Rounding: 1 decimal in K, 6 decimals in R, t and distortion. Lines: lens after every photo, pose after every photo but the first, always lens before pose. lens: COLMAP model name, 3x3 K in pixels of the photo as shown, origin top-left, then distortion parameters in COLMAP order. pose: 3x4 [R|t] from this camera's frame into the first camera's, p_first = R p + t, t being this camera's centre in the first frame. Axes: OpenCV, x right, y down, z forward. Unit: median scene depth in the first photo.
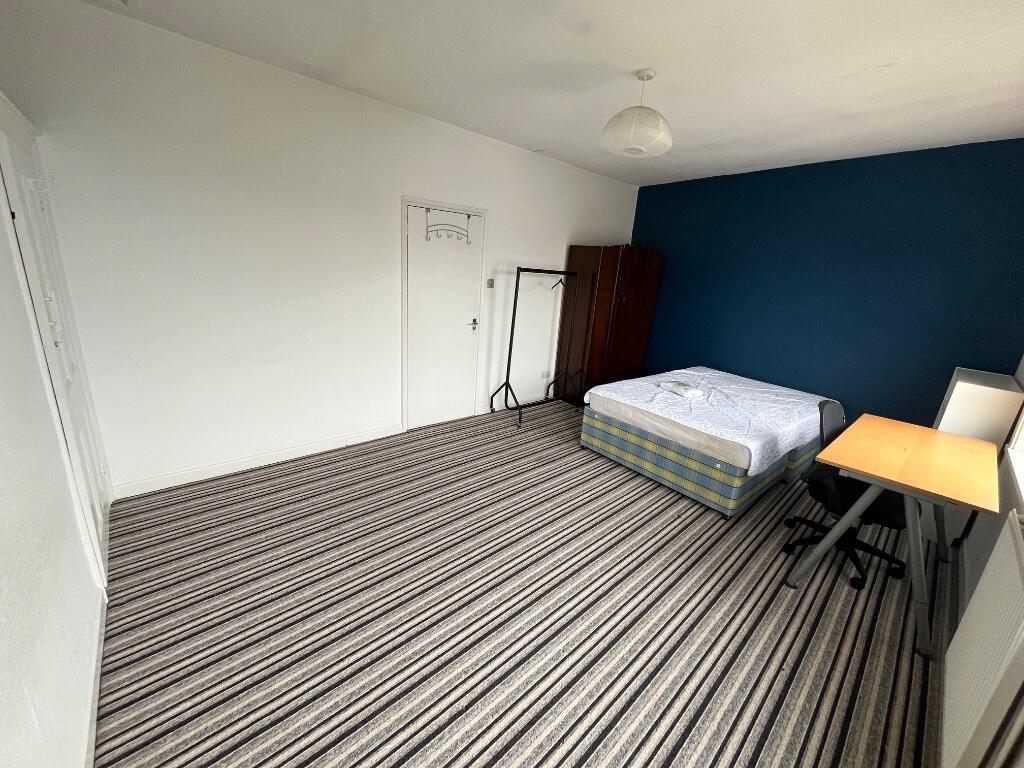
lens RADIAL K [[413.7, 0, 511.0], [0, 413.7, 381.0], [0, 0, 1]] dist [-0.003192, 0.001062]
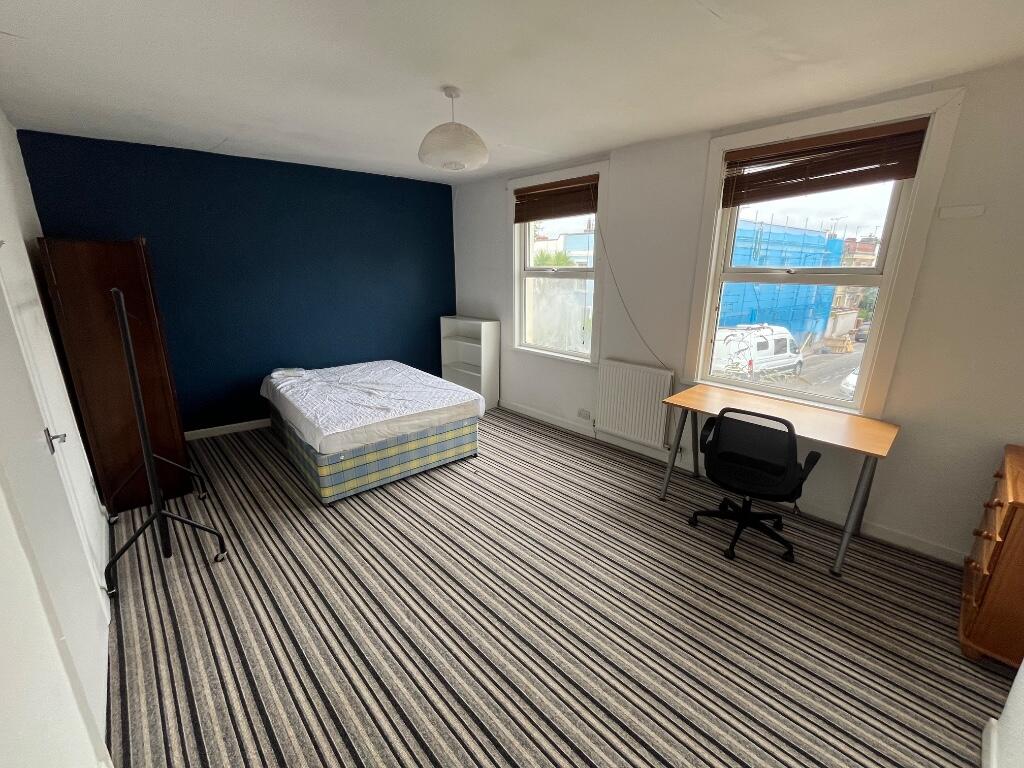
lens RADIAL K [[413.7, 0, 509.8], [0, 413.7, 380.3], [0, 0, 1]] dist [-0.003192, 0.001062]
pose [[-0.015619, -0.327106, 0.944858, -0.640580], [0.265226, 0.909767, 0.319342, -0.278368], [-0.964060, 0.255589, 0.072547, 0.705572]]
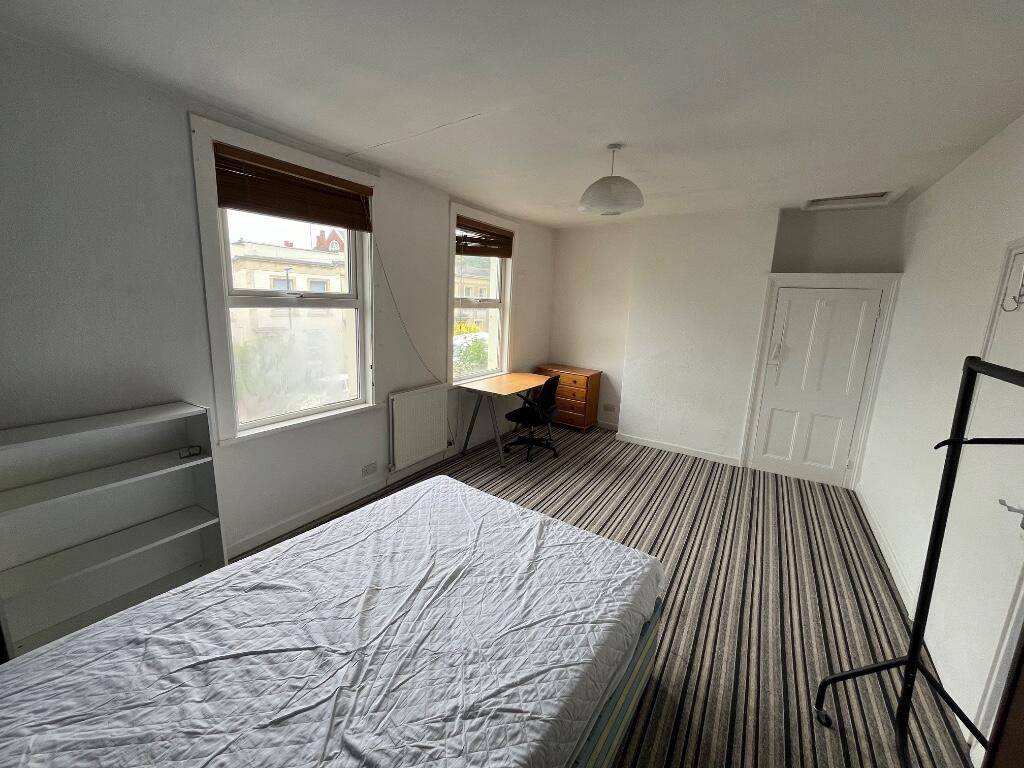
lens RADIAL K [[413.7, 0, 511.4], [0, 413.7, 382.9], [0, 0, 1]] dist [-0.003192, 0.001062]
pose [[-0.959840, -0.049961, -0.276063, 0.625842], [-0.168910, 0.888591, 0.426469, -0.440105], [0.224000, 0.455972, -0.861344, 1.591276]]
